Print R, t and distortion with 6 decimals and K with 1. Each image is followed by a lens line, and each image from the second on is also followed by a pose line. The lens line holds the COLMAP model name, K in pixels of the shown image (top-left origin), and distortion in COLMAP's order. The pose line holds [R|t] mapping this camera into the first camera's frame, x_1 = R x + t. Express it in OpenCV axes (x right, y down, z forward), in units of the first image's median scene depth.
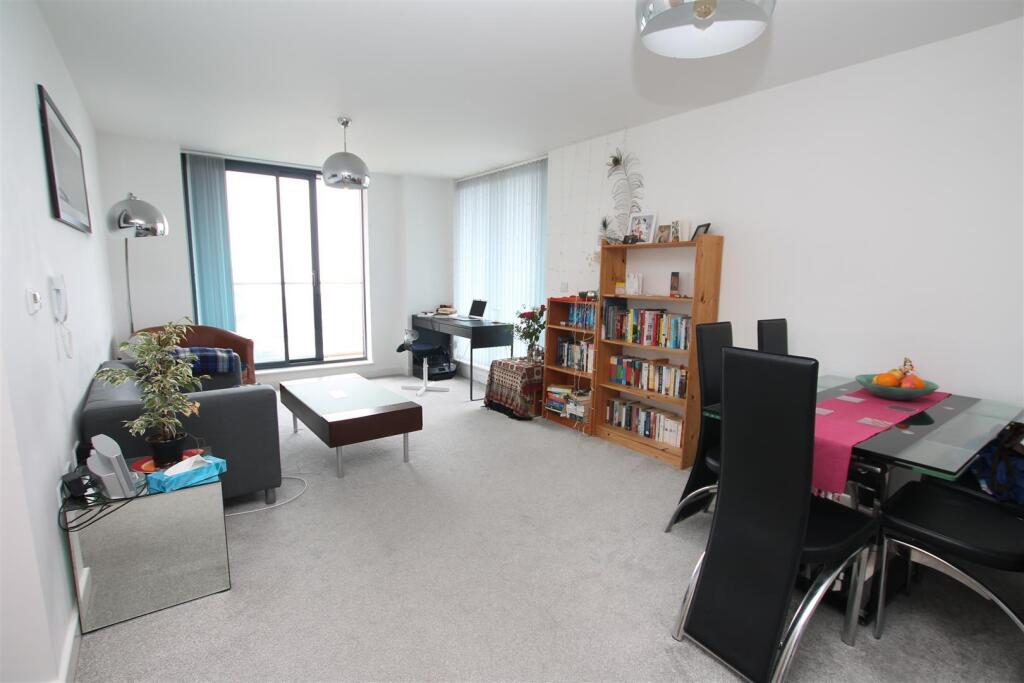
lens RADIAL K [[484.5, 0, 512.0], [0, 484.5, 341.5], [0, 0, 1]] dist [-0.023877, 0.000565]
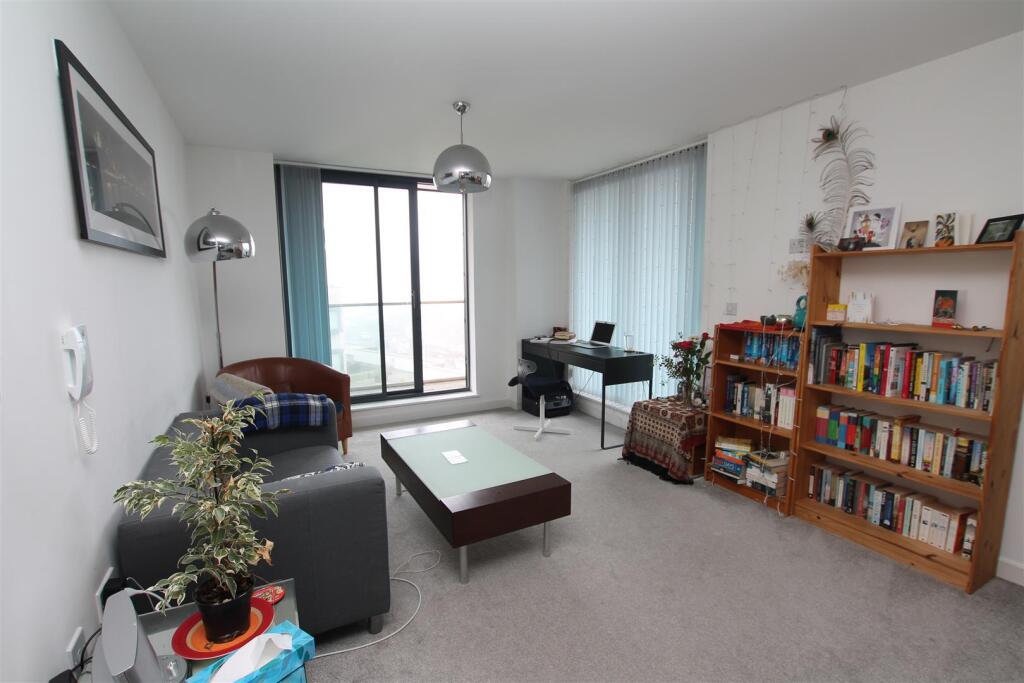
lens RADIAL K [[484.5, 0, 512.0], [0, 484.5, 341.5], [0, 0, 1]] dist [-0.023877, 0.000565]
pose [[0.986631, -0.003215, -0.162938, -0.130372], [-0.000089, 0.999795, -0.020268, -0.052925], [0.162969, 0.020011, 0.986428, 0.227660]]
